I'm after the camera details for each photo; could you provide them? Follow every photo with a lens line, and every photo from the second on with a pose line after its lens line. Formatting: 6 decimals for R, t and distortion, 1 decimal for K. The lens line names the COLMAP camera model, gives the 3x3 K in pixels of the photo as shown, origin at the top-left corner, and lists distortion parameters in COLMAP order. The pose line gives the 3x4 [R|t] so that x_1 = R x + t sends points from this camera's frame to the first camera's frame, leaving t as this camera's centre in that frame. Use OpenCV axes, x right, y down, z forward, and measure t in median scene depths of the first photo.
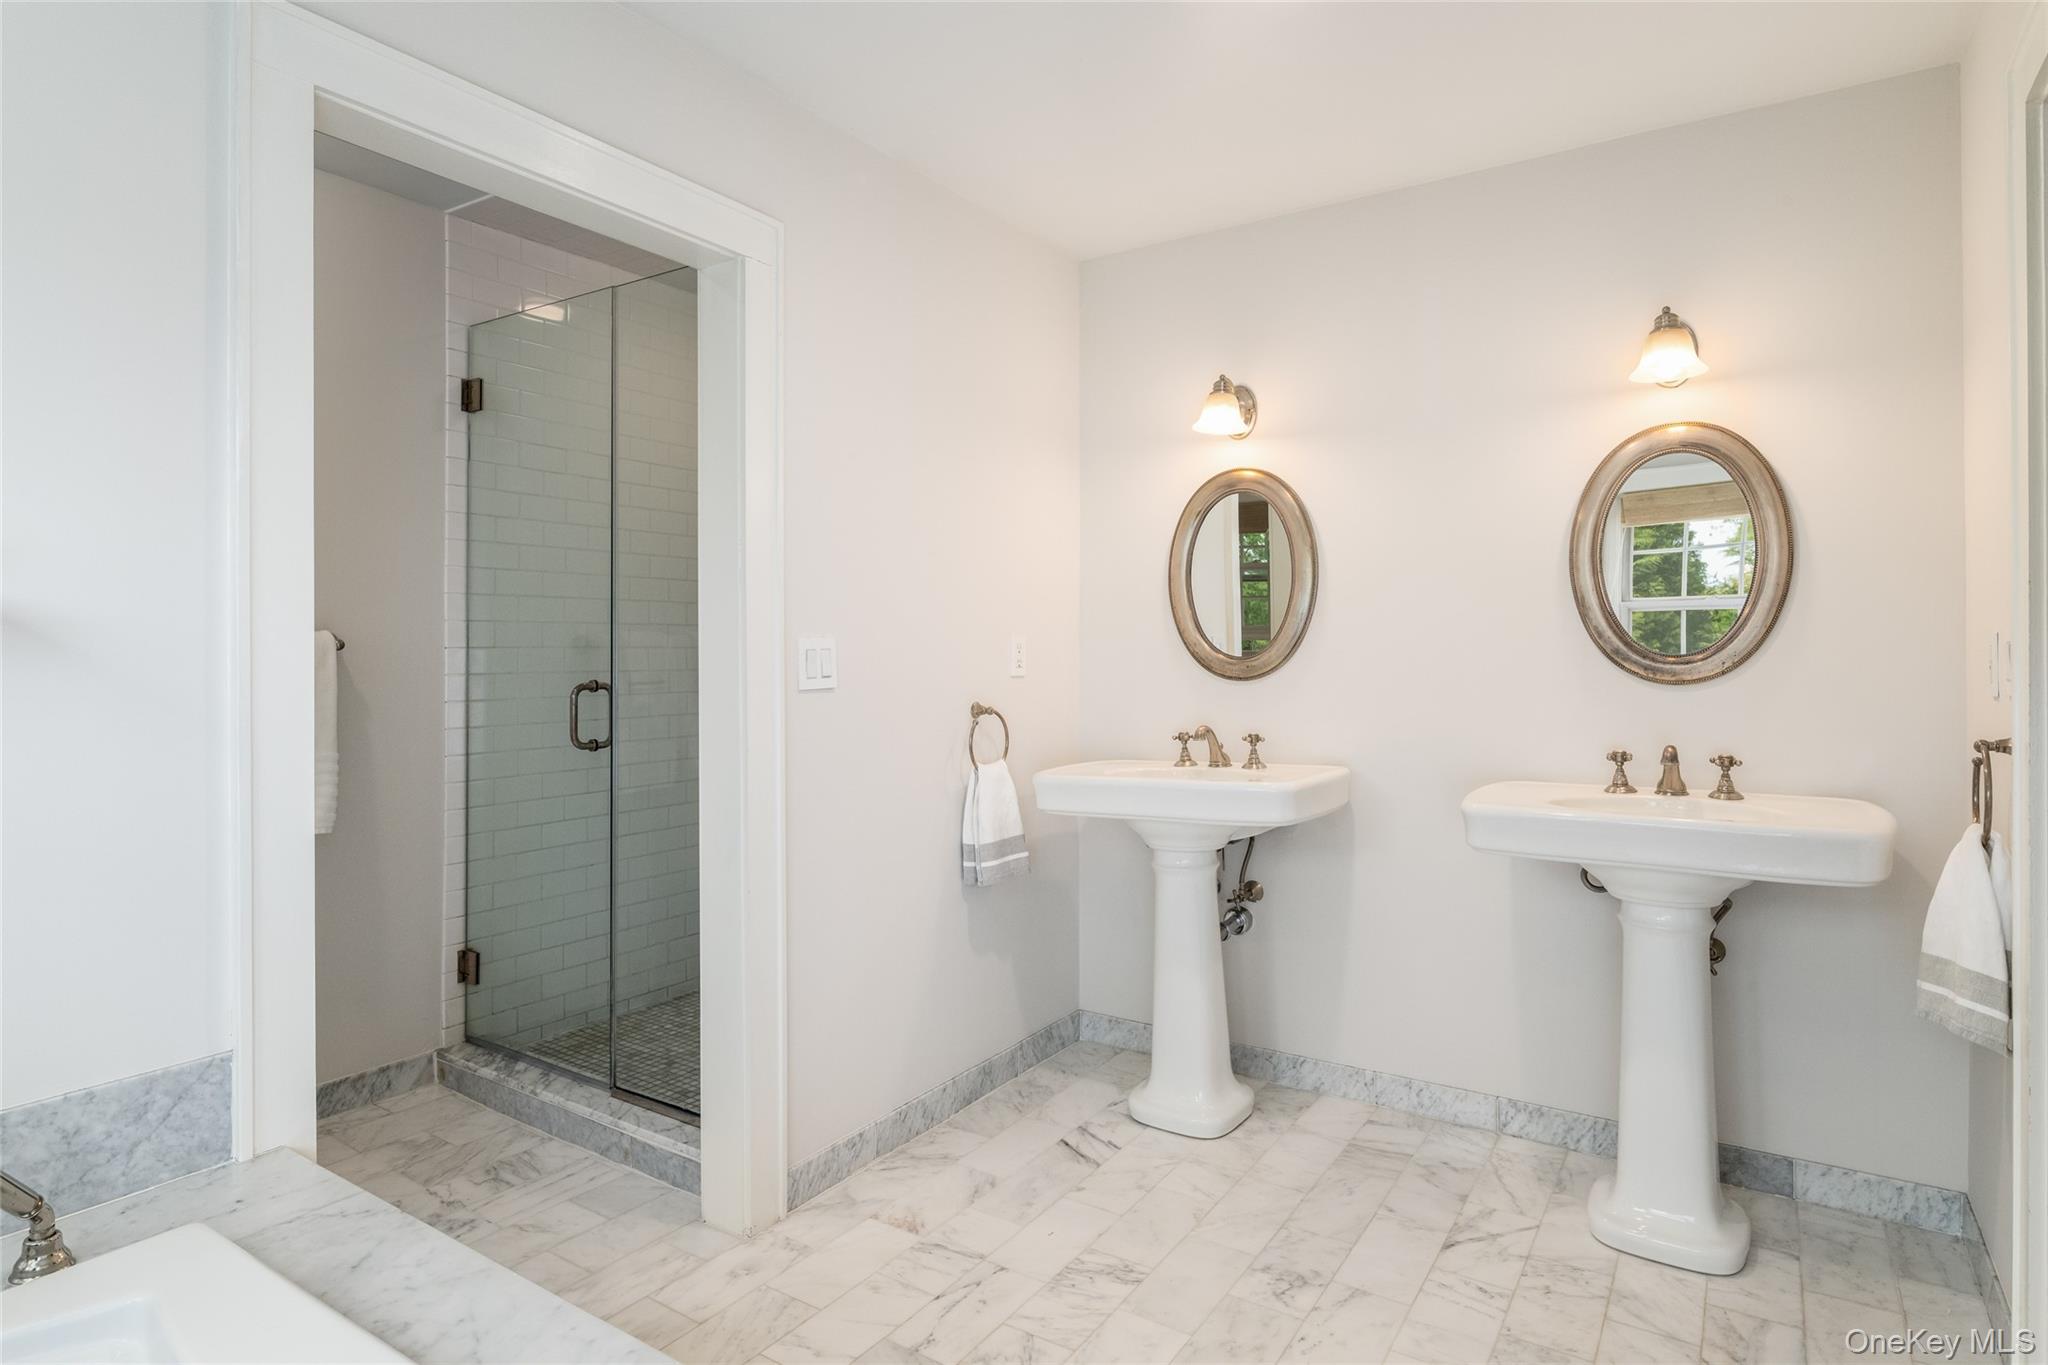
lens RADIAL K [[1100.1, 0, 1068.6], [0, 1100.1, 641.2], [0, 0, 1]] dist [0.007202, -0.000984]
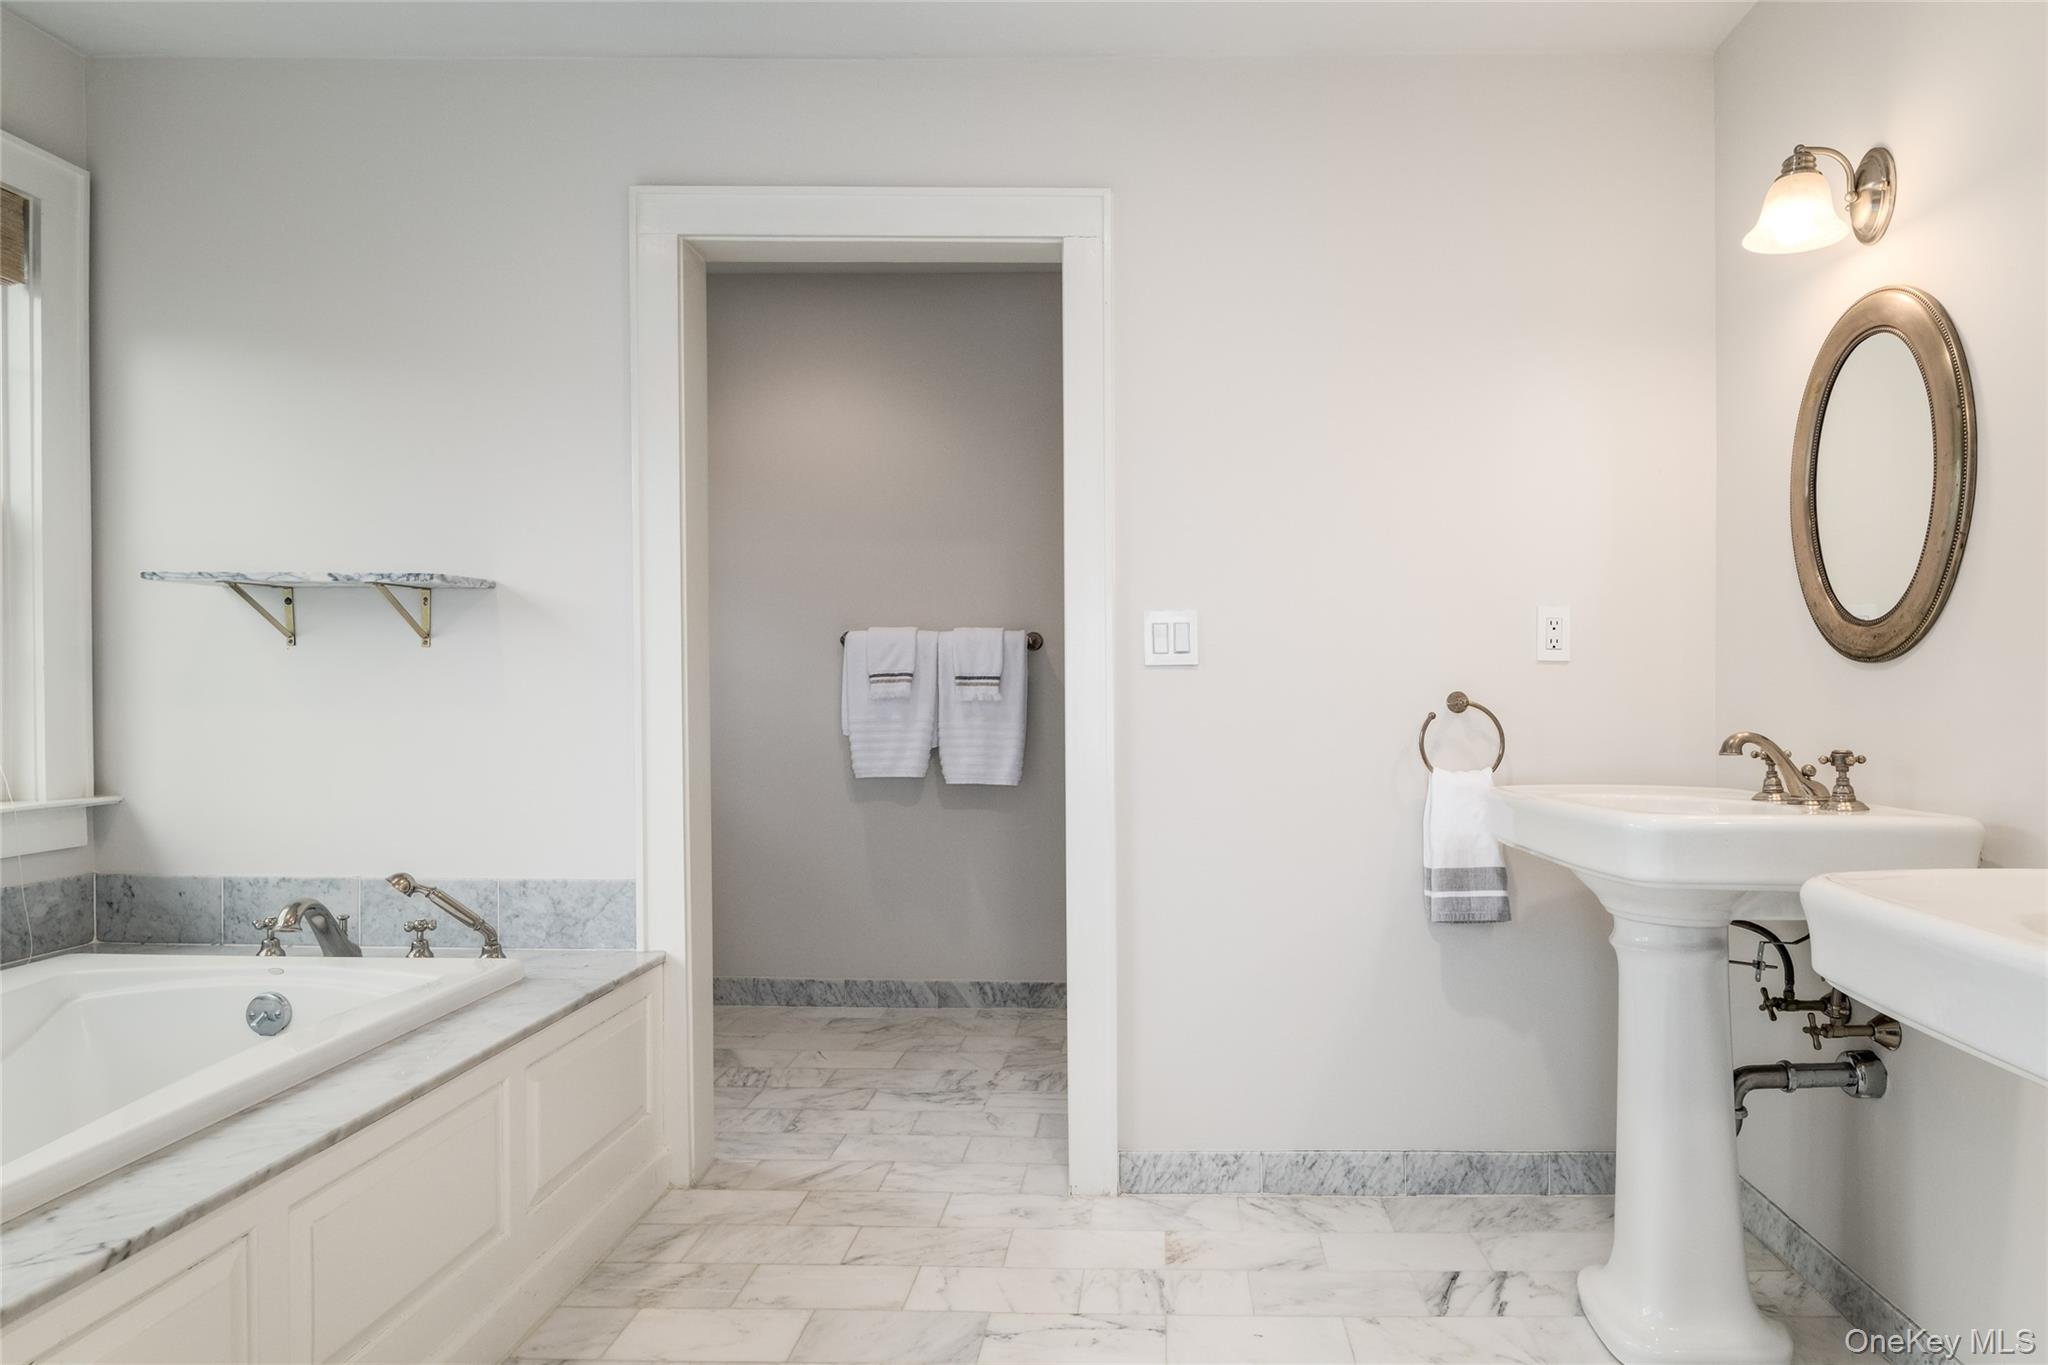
lens RADIAL K [[1100.1, 0, 1026.5], [0, 1100.1, 685.7], [0, 0, 1]] dist [0.007202, -0.000984]
pose [[0.526234, 0.006853, -0.850312, 0.474823], [0.004643, 0.999929, 0.010933, 0.046088], [0.850327, -0.009701, 0.526165, 0.363640]]
